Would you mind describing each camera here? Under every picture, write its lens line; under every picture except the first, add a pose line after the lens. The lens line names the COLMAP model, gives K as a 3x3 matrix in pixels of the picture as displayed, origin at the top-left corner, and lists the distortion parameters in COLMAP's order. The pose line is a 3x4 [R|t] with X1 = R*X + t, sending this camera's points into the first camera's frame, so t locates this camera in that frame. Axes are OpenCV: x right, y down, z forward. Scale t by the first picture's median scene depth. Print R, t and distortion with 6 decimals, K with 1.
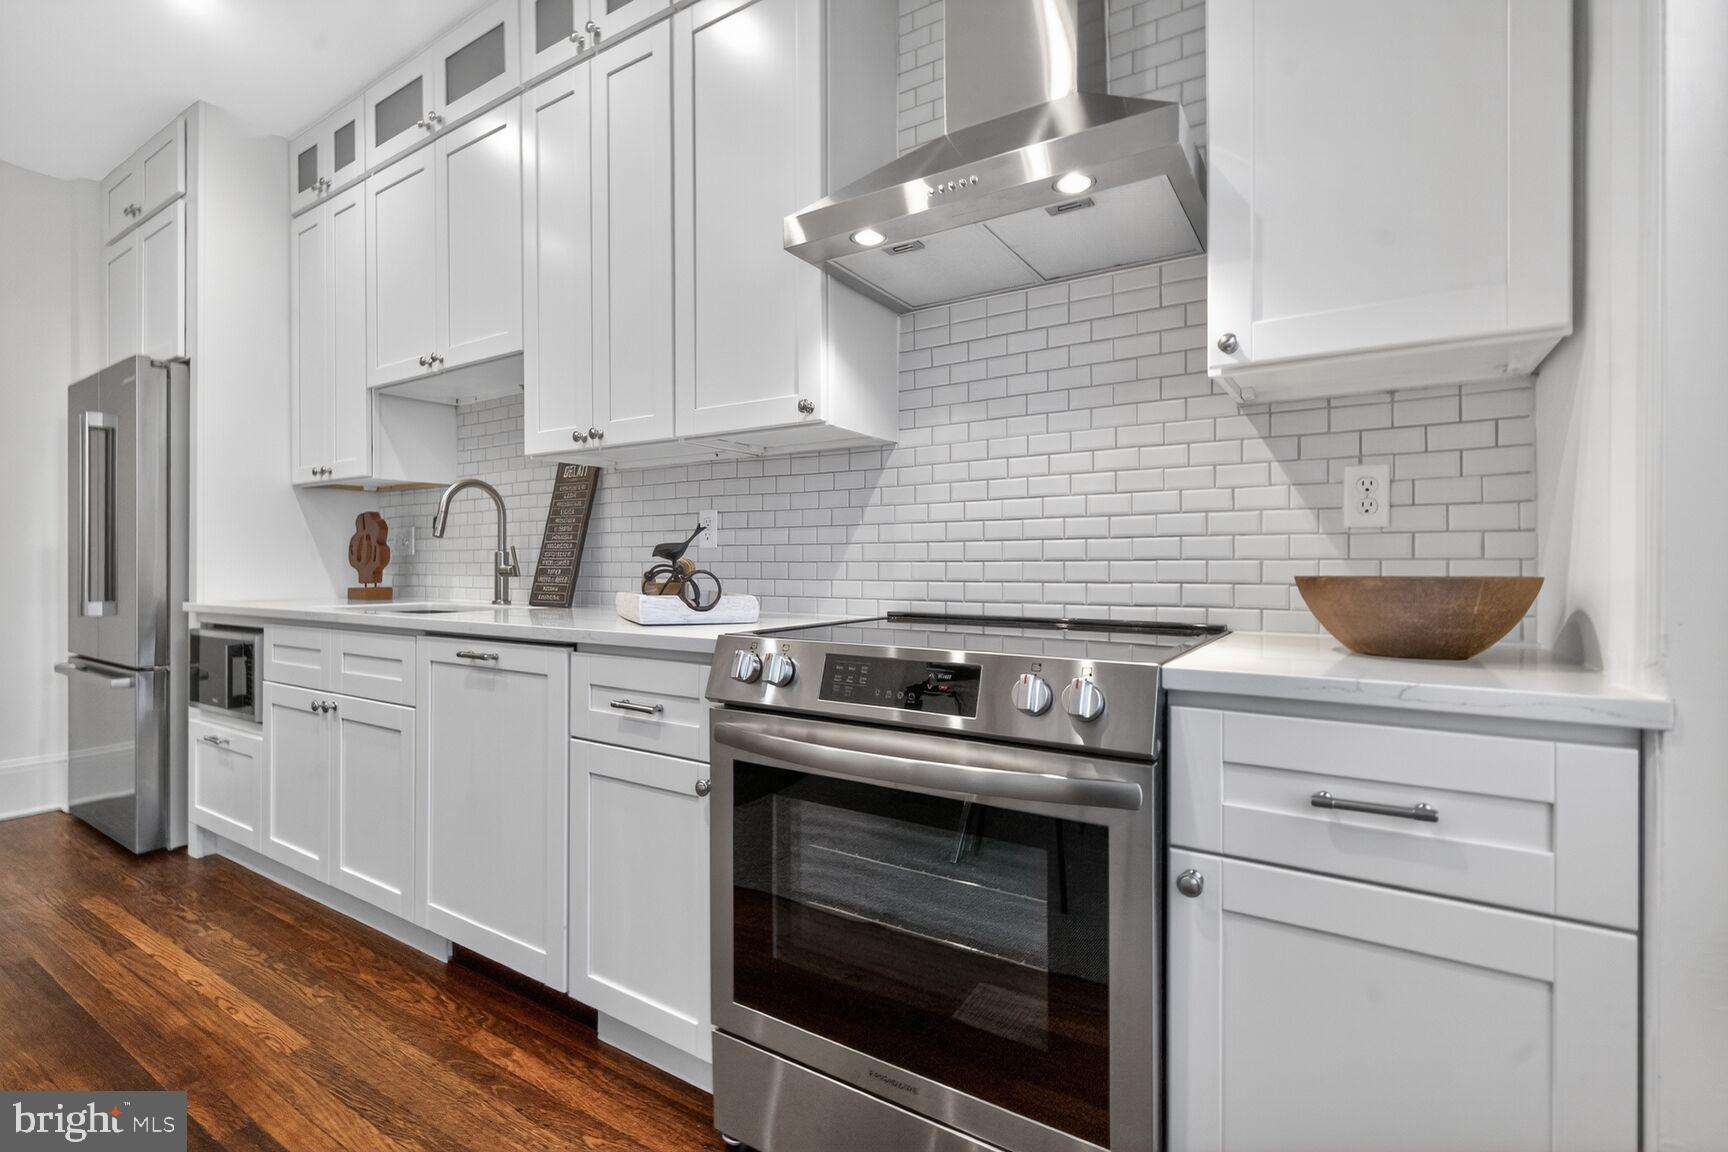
lens RADIAL K [[777.7, 0, 864.7], [0, 777.7, 561.0], [0, 0, 1]] dist [0.001095, 0.000079]
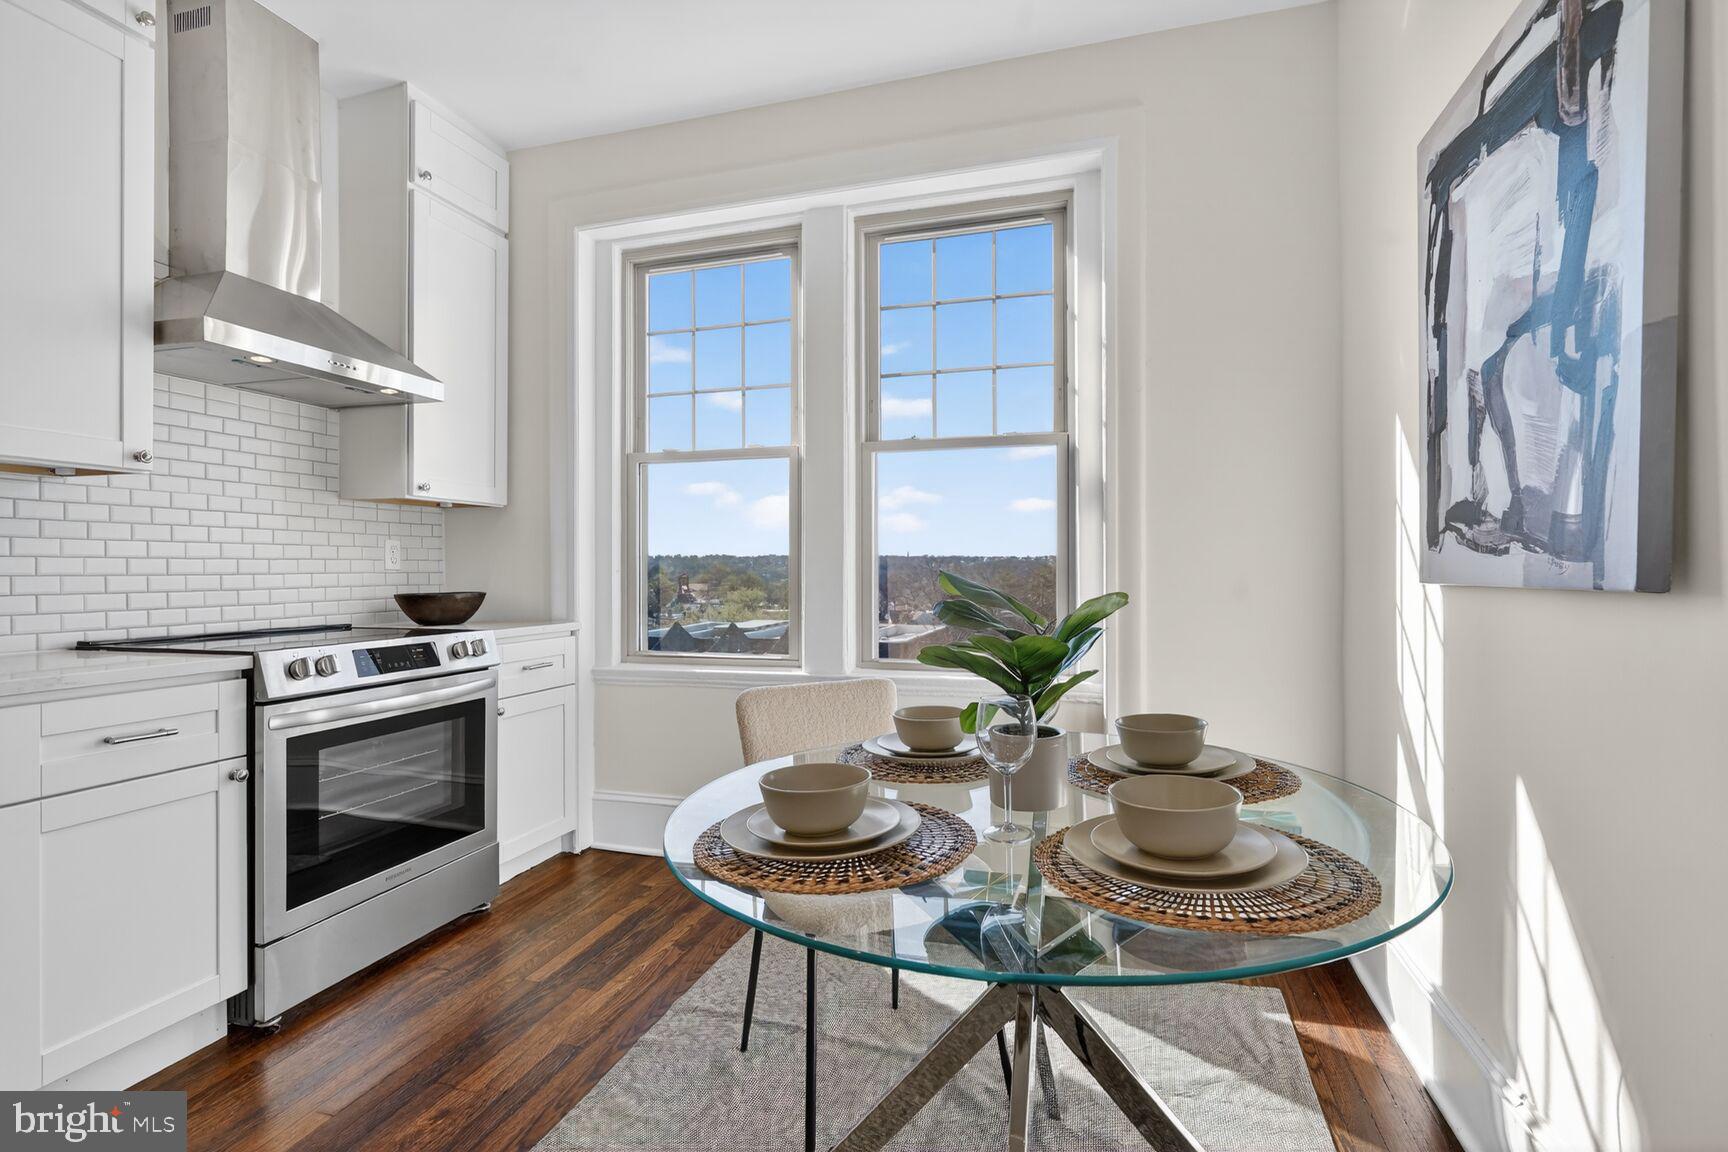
lens RADIAL K [[777.7, 0, 866.1], [0, 777.7, 570.5], [0, 0, 1]] dist [0.001095, 0.000079]
pose [[-0.255417, 0.002364, 0.966828, -1.349307], [-0.000343, 0.999997, -0.002535, -0.031359], [-0.966831, -0.000979, -0.255415, 0.263046]]
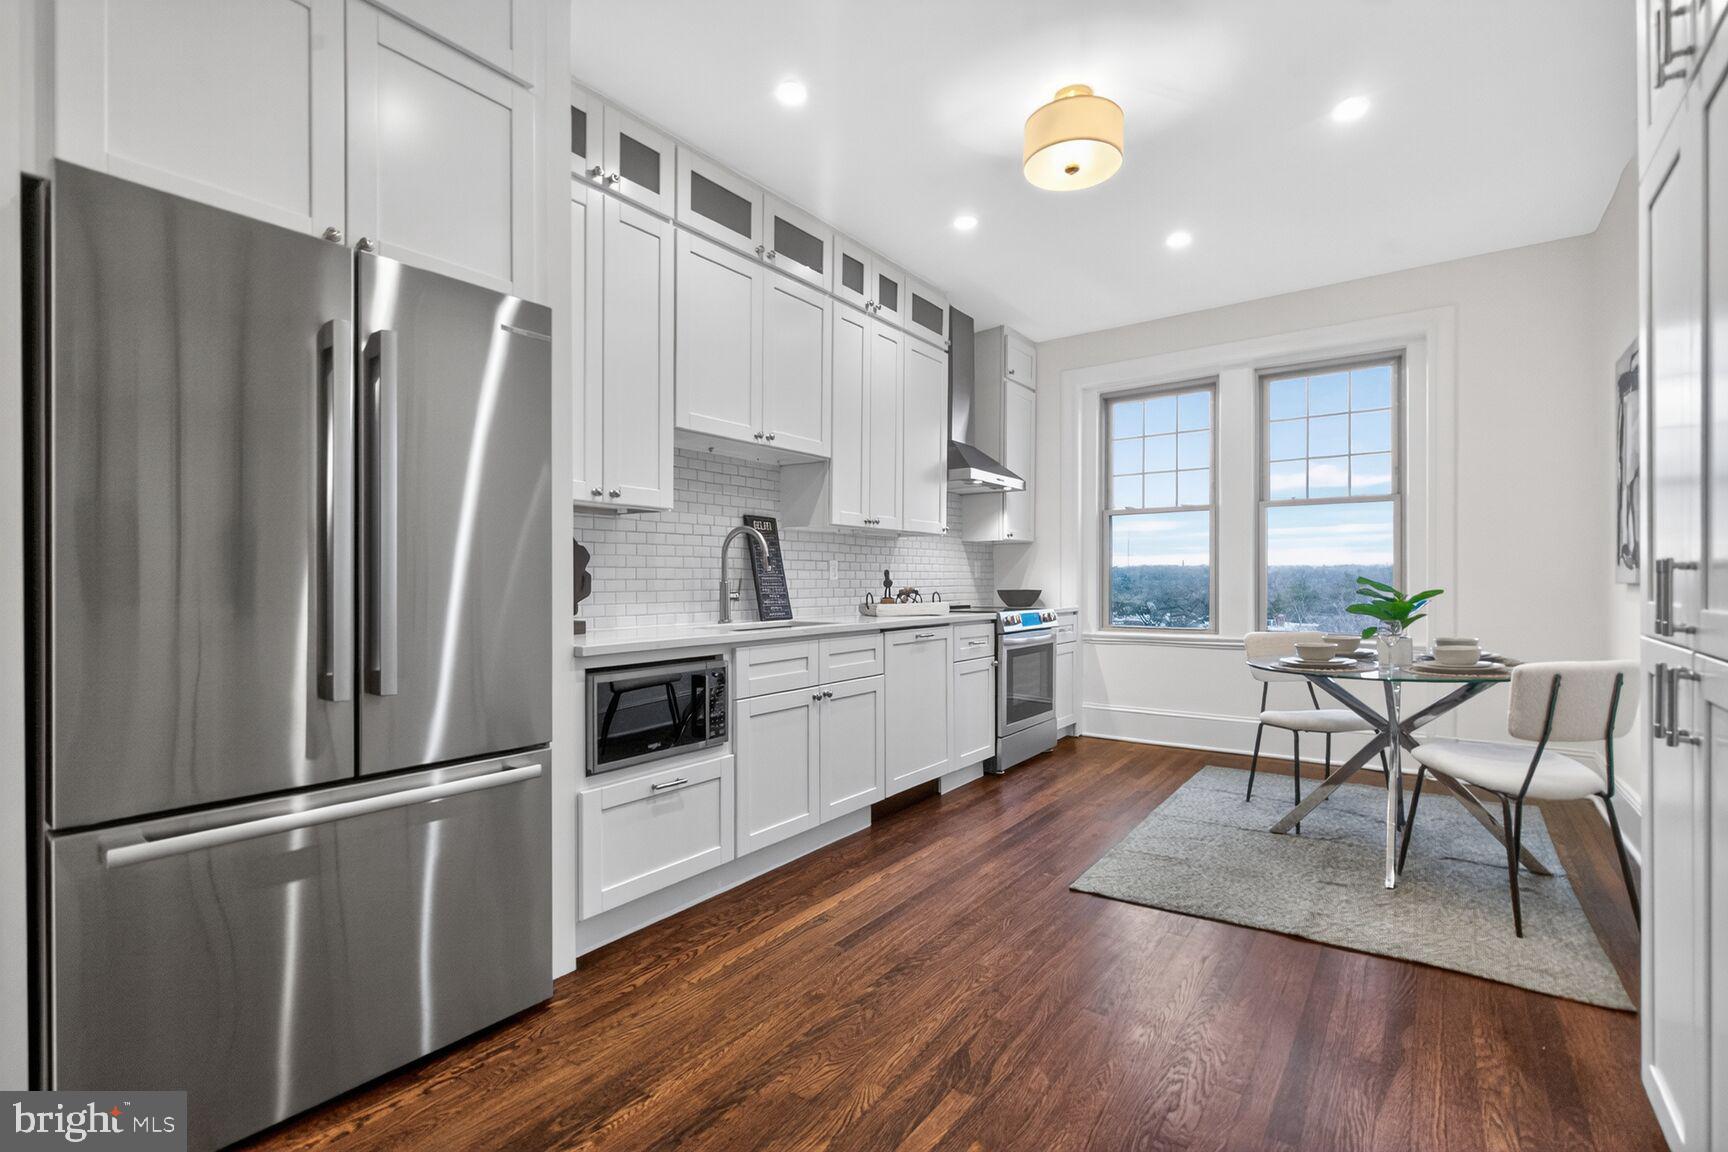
lens RADIAL K [[777.7, 0, 862.2], [0, 777.7, 580.9], [0, 0, 1]] dist [0.001095, 0.000079]
pose [[0.070154, 0.001146, 0.997536, -2.590592], [-0.001721, 0.999998, -0.001028, -0.017601], [-0.997535, -0.001645, 0.070156, 1.044317]]
